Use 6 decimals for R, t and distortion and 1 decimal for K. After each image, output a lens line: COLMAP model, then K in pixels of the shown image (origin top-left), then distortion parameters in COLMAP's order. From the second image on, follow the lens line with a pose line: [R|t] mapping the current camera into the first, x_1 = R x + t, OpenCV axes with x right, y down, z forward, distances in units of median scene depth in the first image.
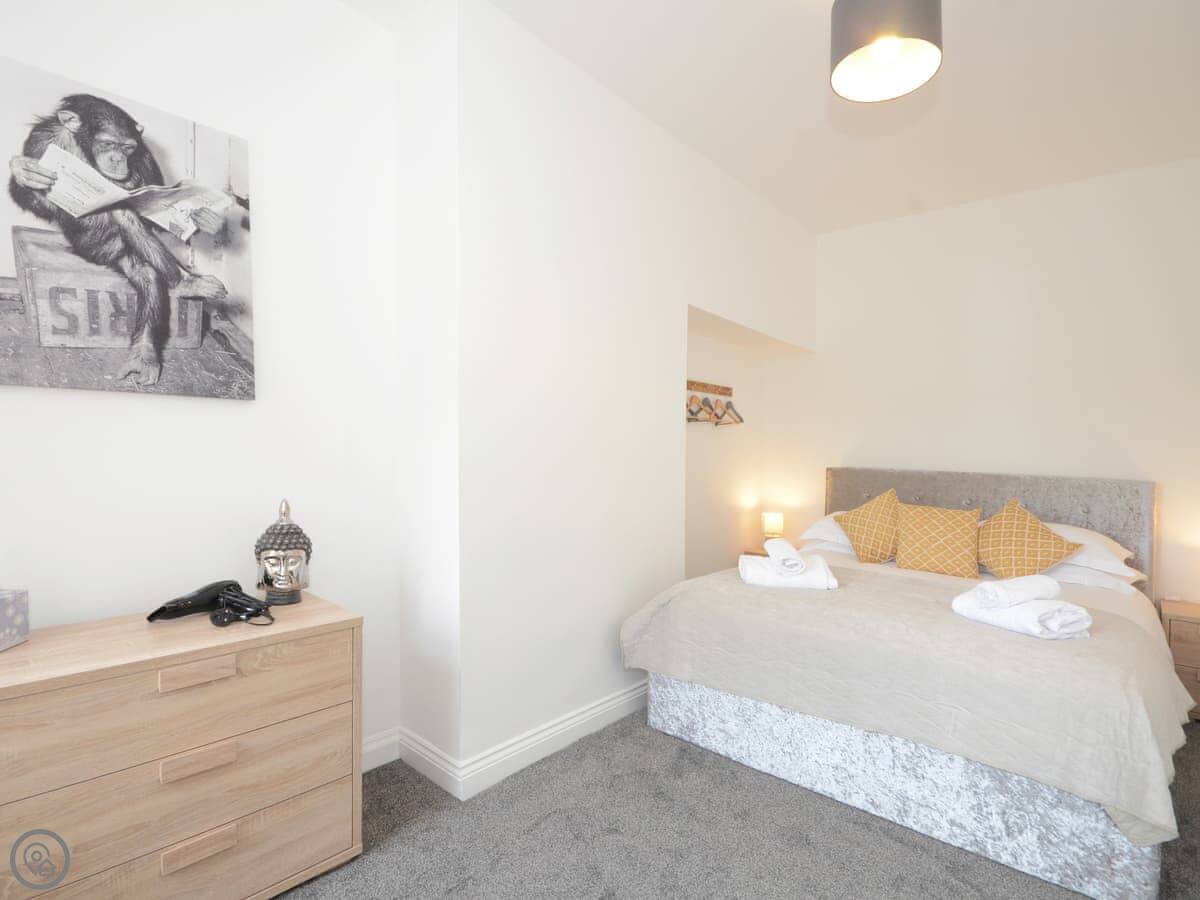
lens RADIAL K [[603.0, 0, 600.6], [0, 603.0, 431.4], [0, 0, 1]] dist [-0.004109, -0.001041]
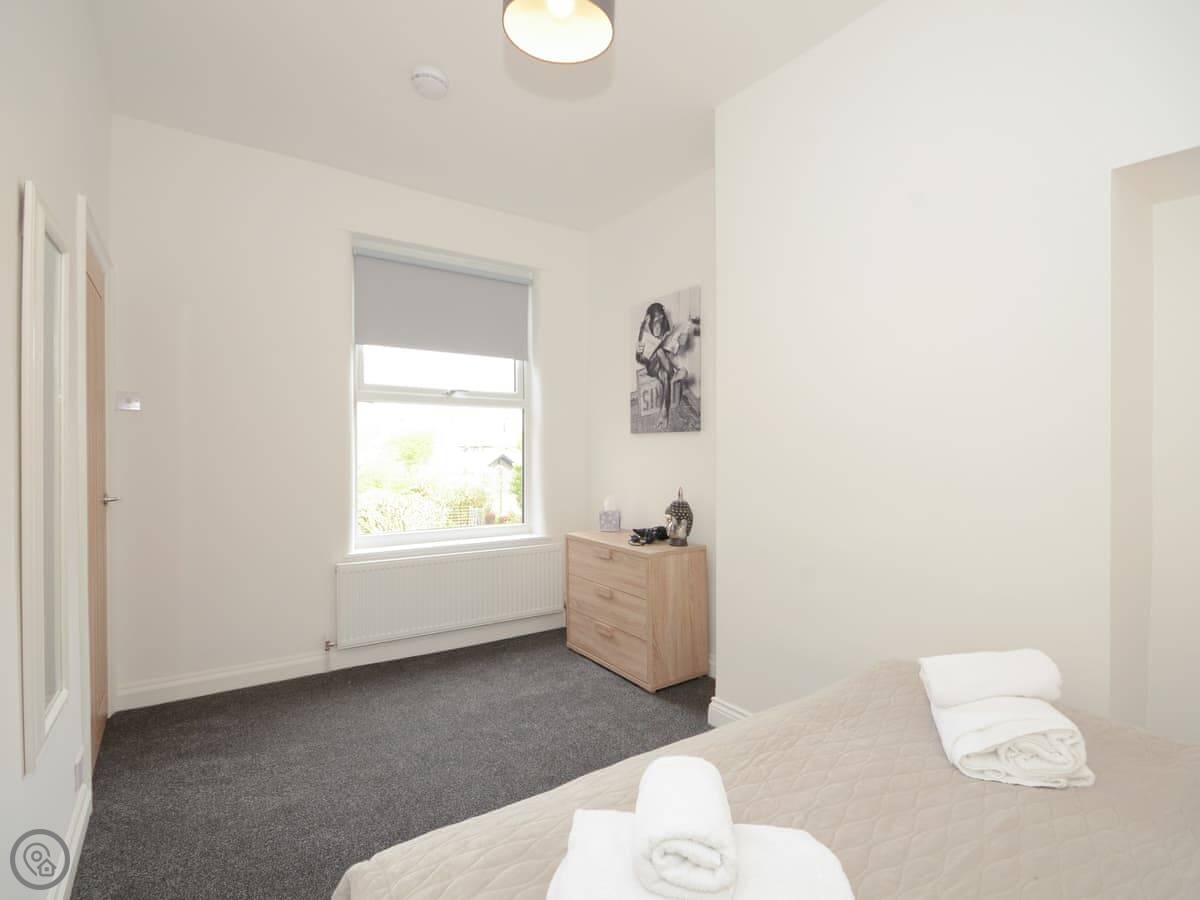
lens RADIAL K [[603.0, 0, 600.6], [0, 603.0, 431.4], [0, 0, 1]] dist [-0.004109, -0.001041]
pose [[-0.248870, -0.046438, -0.967423, 1.349981], [0.017968, 0.998457, -0.052550, 0.041269], [0.968370, -0.030461, -0.247651, 1.311980]]
